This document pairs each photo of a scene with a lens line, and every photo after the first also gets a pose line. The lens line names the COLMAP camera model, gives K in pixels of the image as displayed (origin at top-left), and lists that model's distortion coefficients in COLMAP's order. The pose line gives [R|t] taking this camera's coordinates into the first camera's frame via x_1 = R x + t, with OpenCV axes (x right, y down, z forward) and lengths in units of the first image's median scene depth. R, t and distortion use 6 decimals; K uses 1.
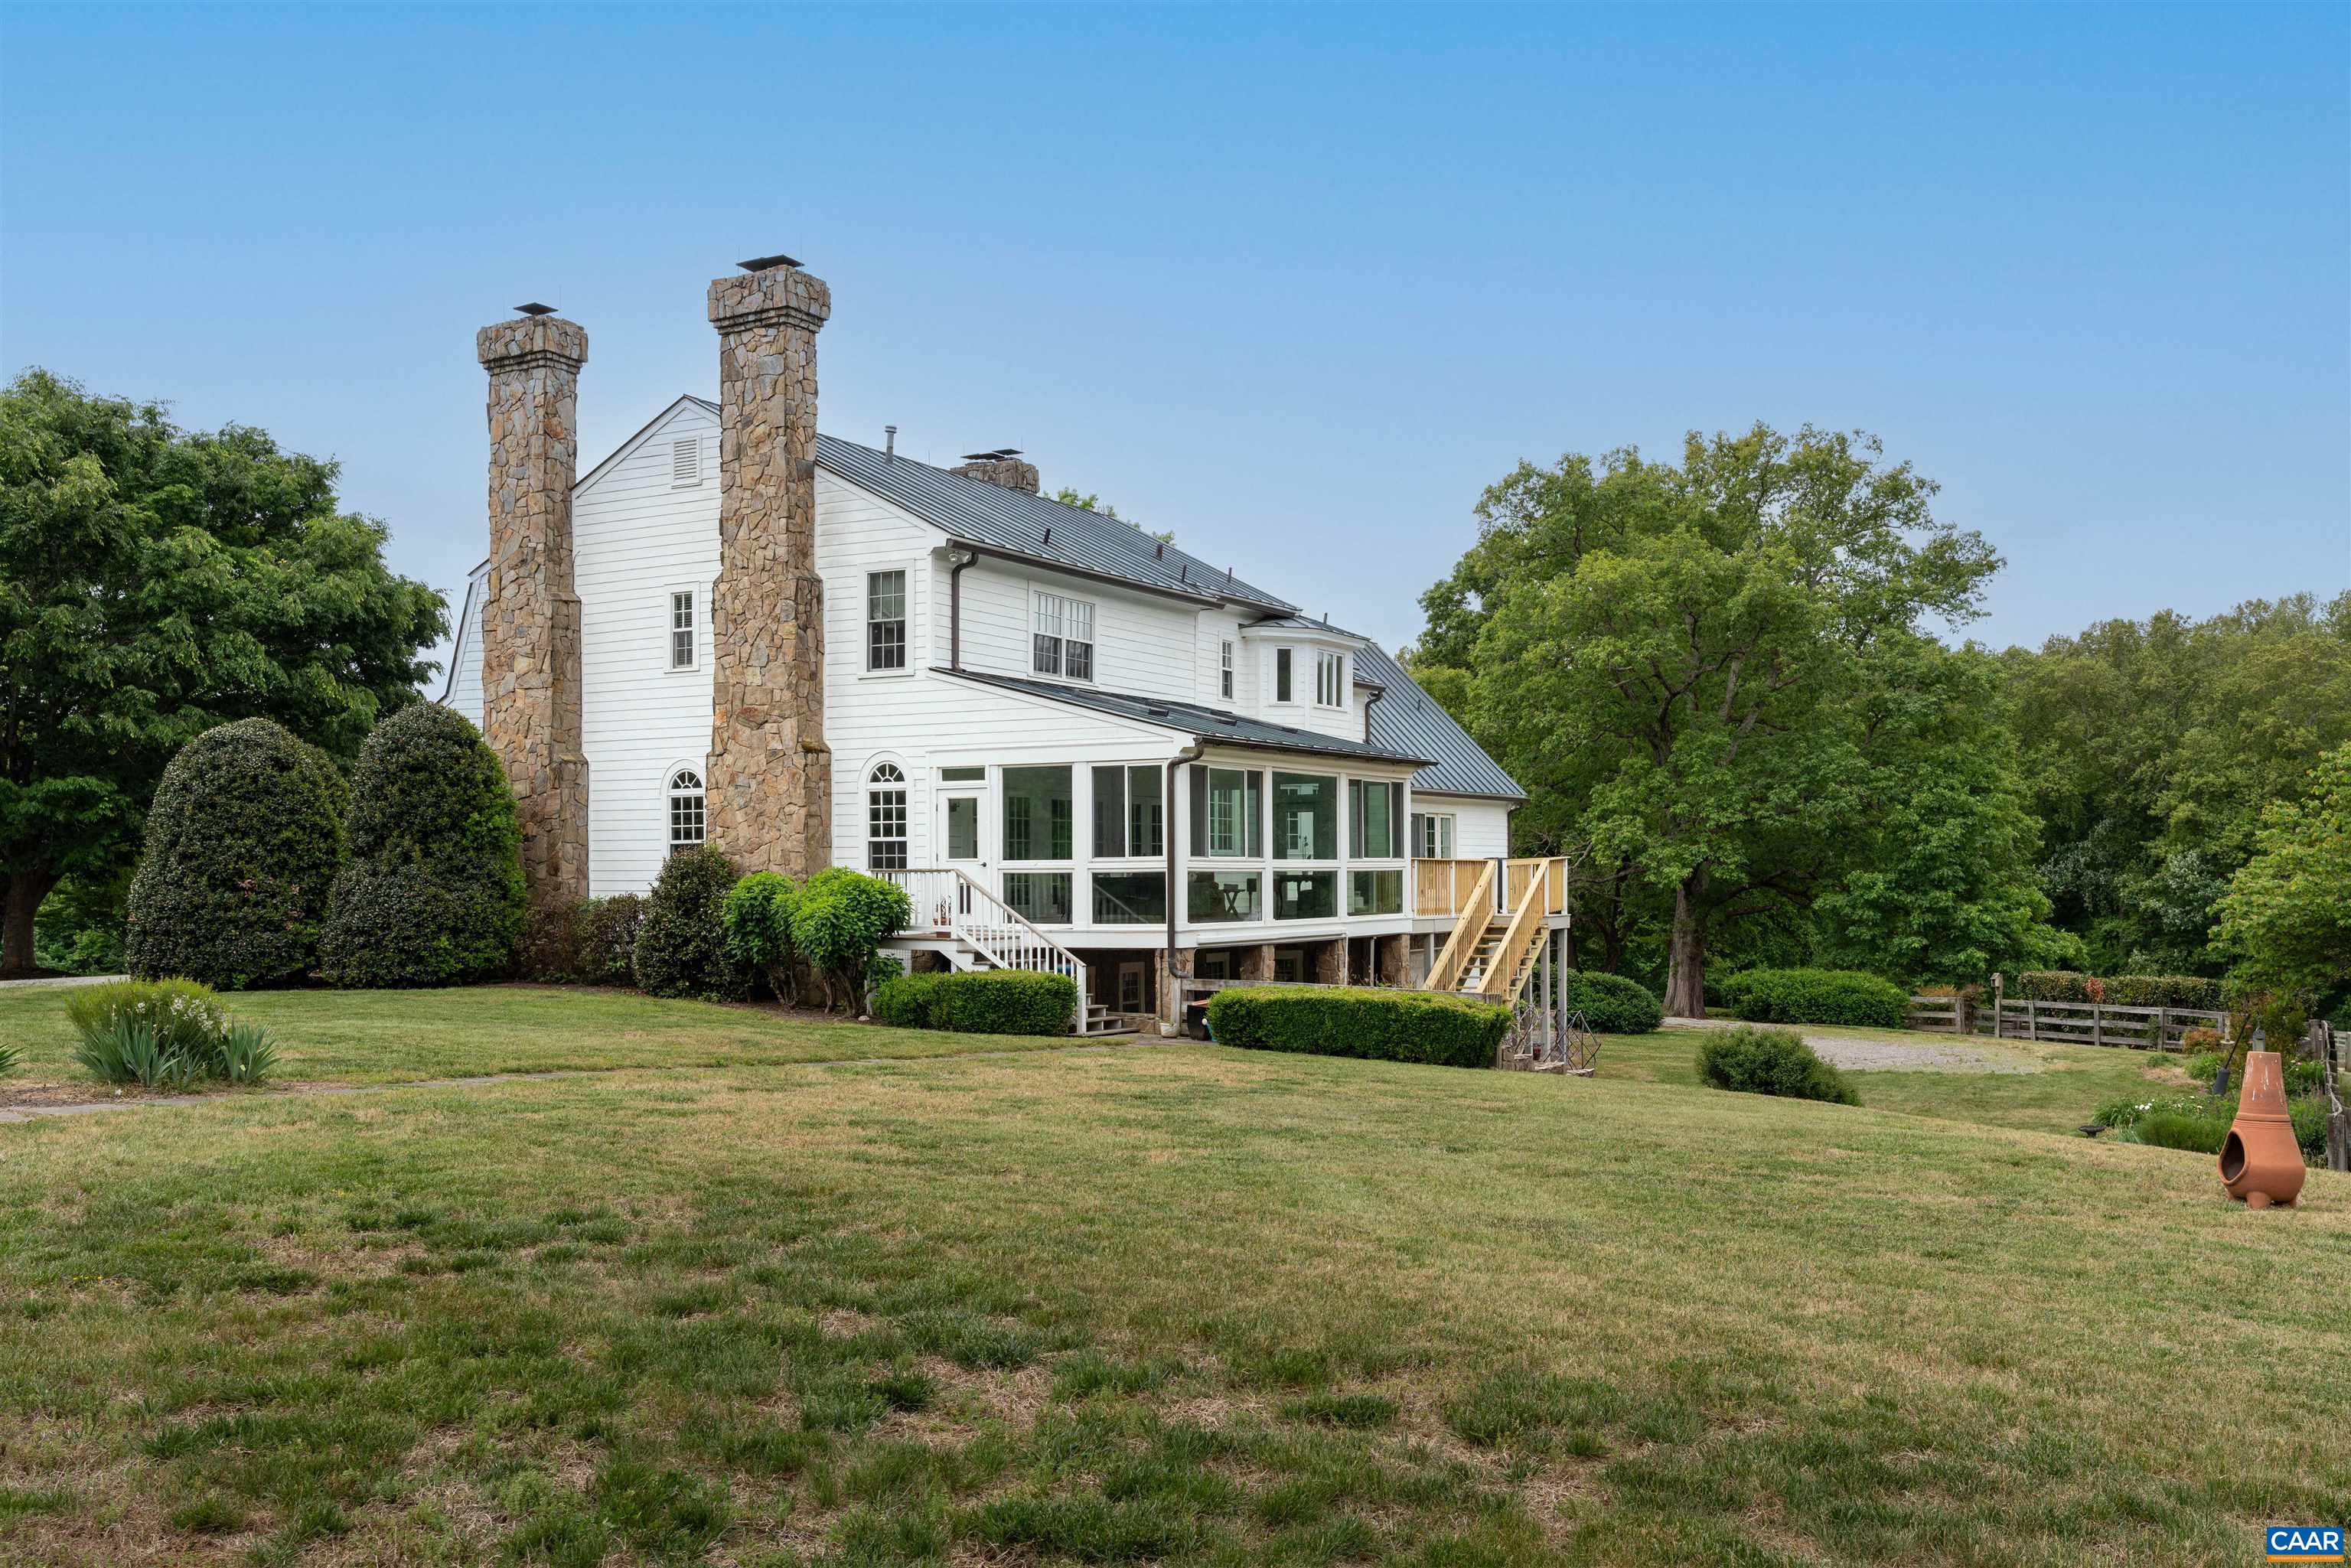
lens RADIAL K [[2032.7, 0, 1175.5], [0, 2032.7, 784.0], [0, 0, 1]] dist [-0.003741, 0.091577]
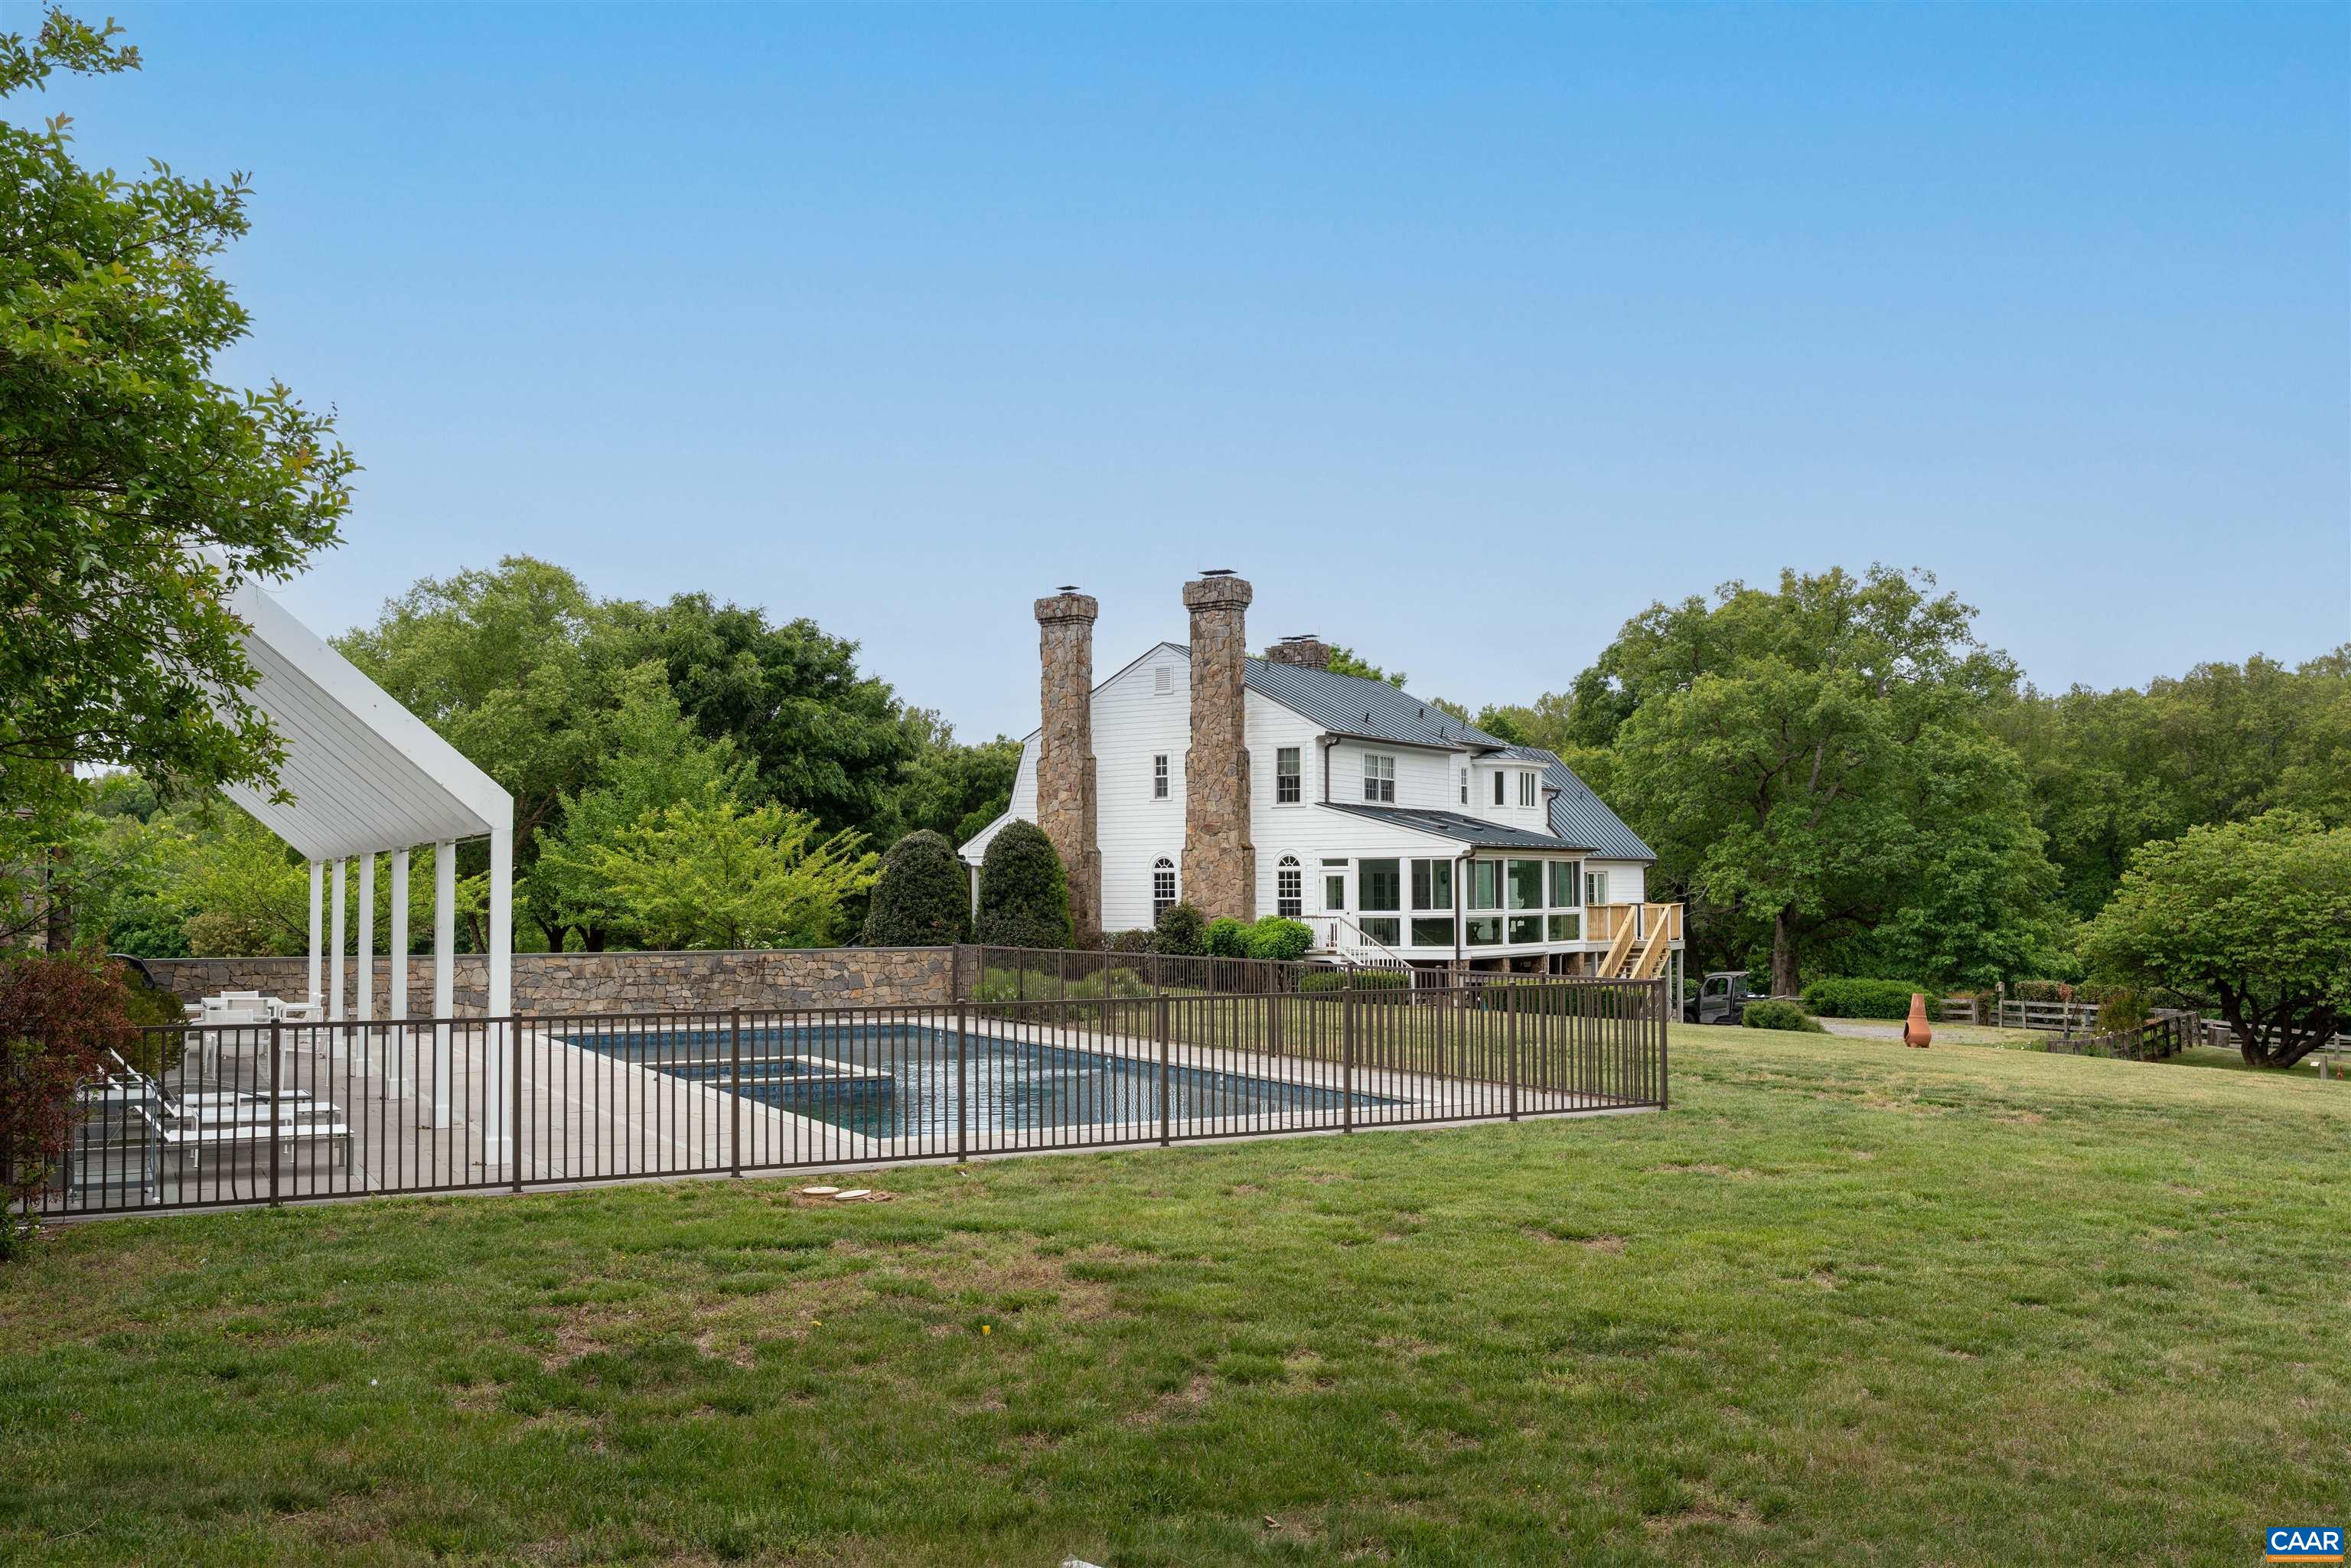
lens RADIAL K [[2032.7, 0, 1175.5], [0, 2032.7, 784.0], [0, 0, 1]] dist [-0.003741, 0.091577]
pose [[0.997834, -0.005155, -0.065581, -0.112995], [0.004416, 0.999925, -0.011410, -0.048272], [0.065635, 0.011096, 0.997782, -0.709818]]
